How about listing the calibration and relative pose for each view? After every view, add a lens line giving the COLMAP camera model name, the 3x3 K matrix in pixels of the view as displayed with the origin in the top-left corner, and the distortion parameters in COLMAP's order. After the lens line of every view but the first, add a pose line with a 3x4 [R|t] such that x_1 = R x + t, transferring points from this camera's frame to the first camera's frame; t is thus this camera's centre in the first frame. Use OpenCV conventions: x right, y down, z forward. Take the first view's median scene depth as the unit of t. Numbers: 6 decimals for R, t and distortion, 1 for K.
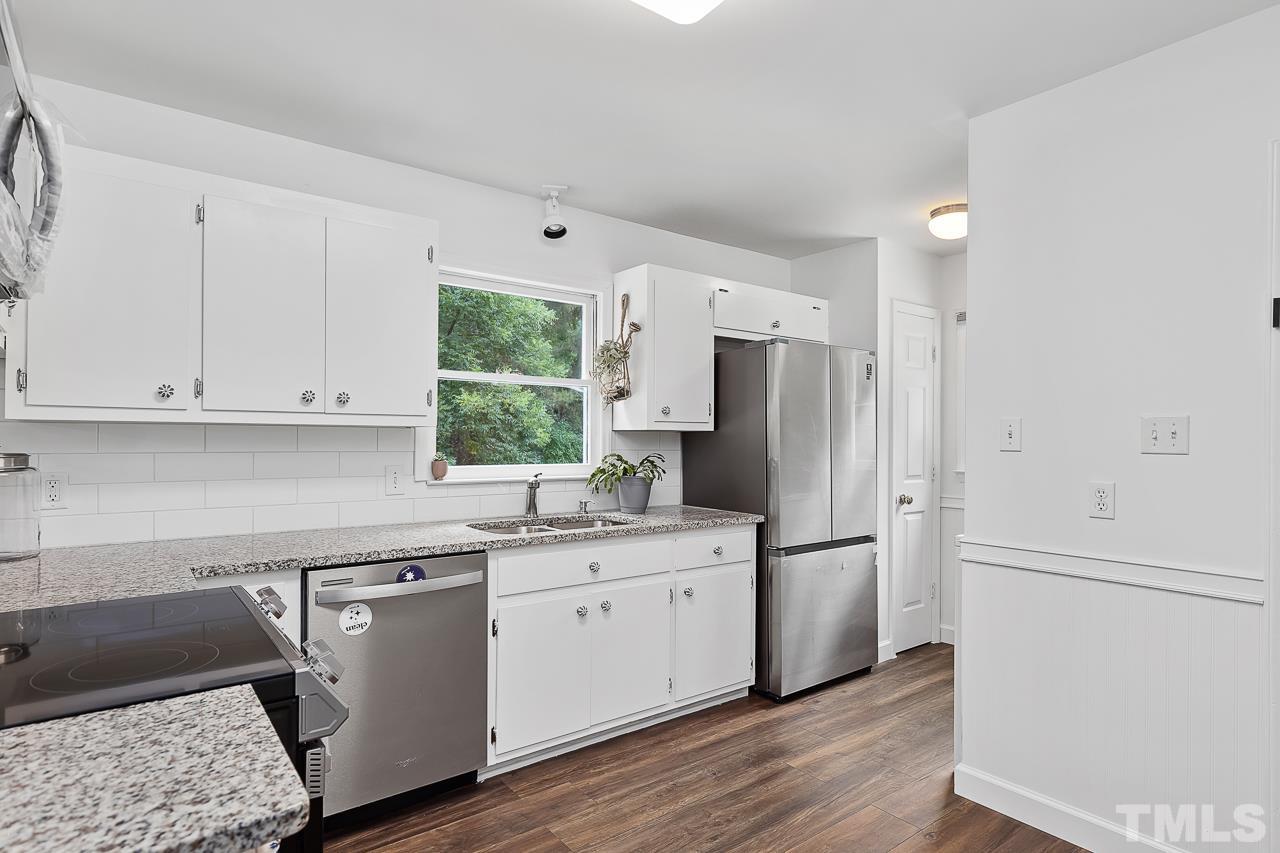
lens RADIAL K [[695.2, 0, 629.6], [0, 695.2, 433.1], [0, 0, 1]] dist [-0.001333, -0.001459]
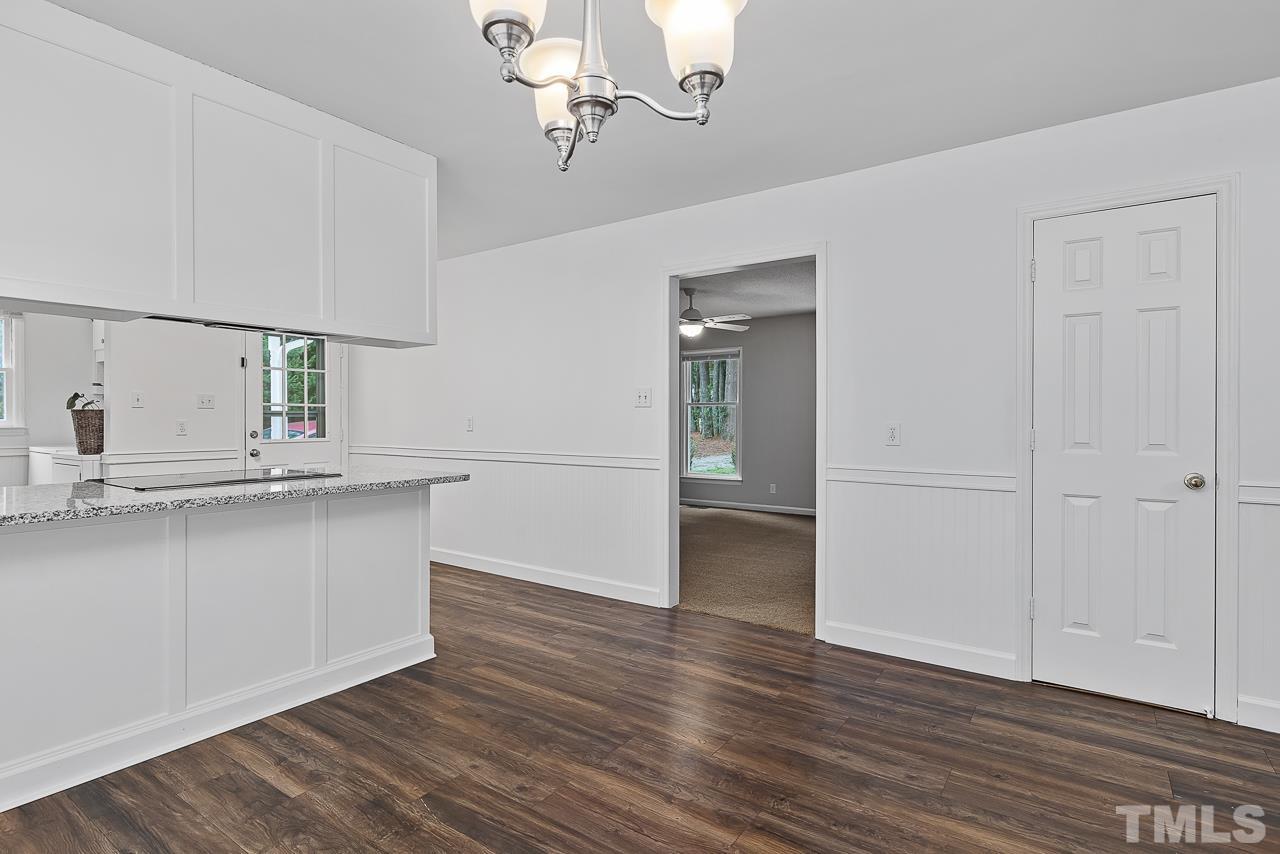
lens RADIAL K [[637.1, 0, 638.1], [0, 637.1, 416.2], [0, 0, 1]] dist [0.005748, -0.001433]
pose [[-0.288171, -0.000368, 0.957579, -1.604370], [-0.010345, 0.999943, -0.002729, 0.040401], [-0.957523, -0.010693, -0.288158, 0.116242]]
